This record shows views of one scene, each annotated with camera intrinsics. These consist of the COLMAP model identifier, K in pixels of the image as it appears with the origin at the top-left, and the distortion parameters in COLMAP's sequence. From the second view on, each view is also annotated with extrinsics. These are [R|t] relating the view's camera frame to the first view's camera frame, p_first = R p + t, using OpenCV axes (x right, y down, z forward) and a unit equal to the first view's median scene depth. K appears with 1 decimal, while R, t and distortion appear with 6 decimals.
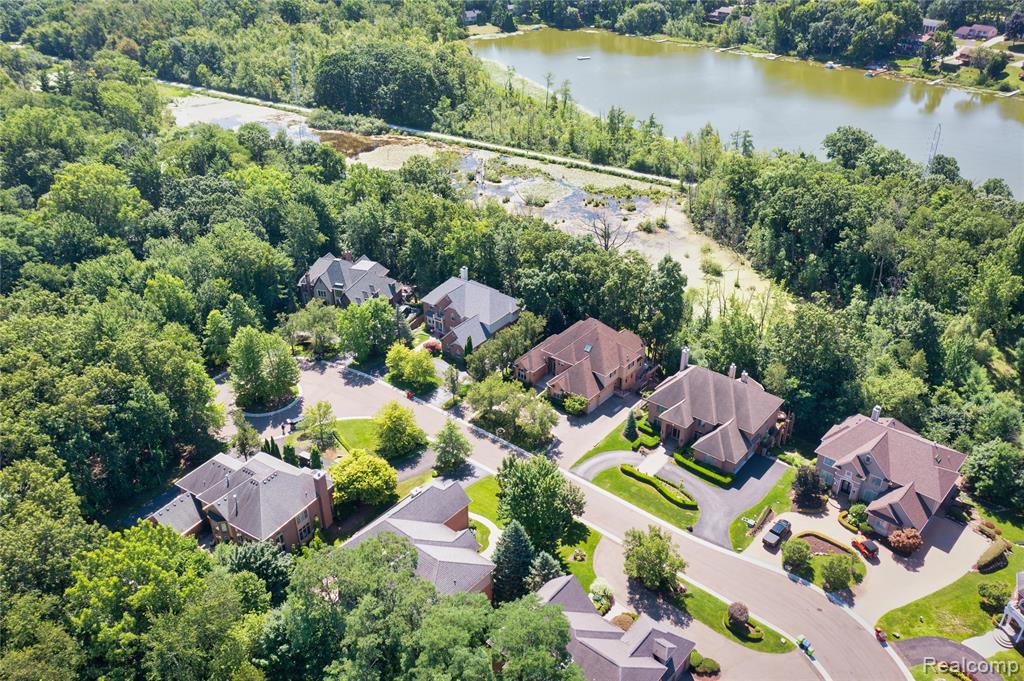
lens RADIAL K [[812.4, 0, 510.2], [0, 812.4, 341.3], [0, 0, 1]] dist [-0.009205, 0.009243]
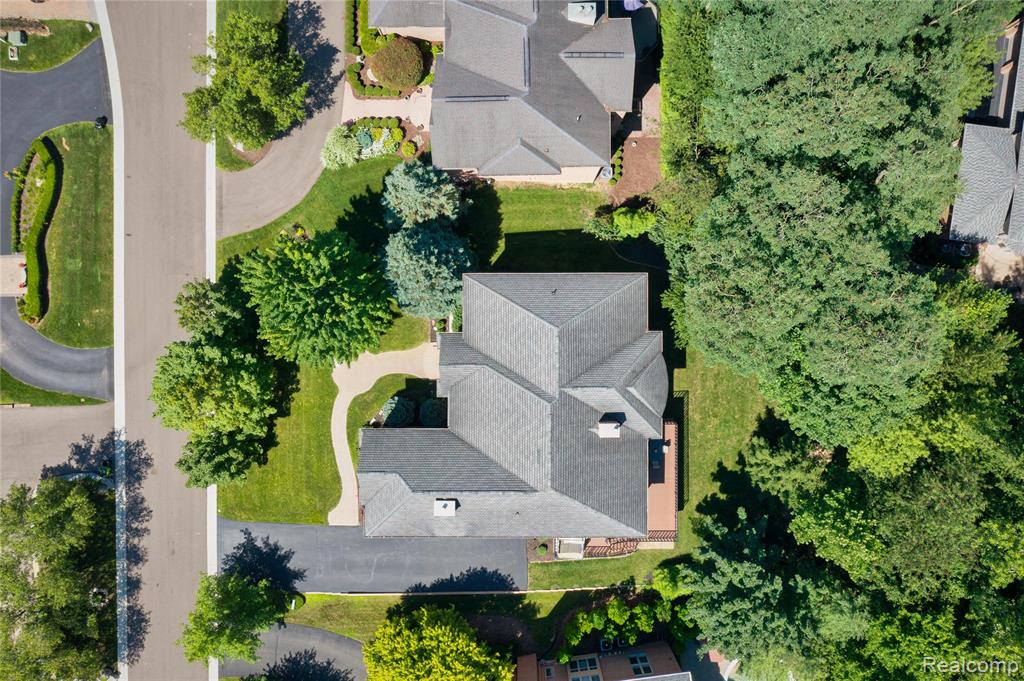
lens RADIAL K [[812.4, 0, 511.9], [0, 812.4, 339.6], [0, 0, 1]] dist [-0.009205, 0.009243]
pose [[-0.648239, -0.761328, 0.012911, -0.037384], [0.396325, -0.322879, 0.859462, -0.090788], [-0.650164, 0.562253, 0.511036, 0.348793]]
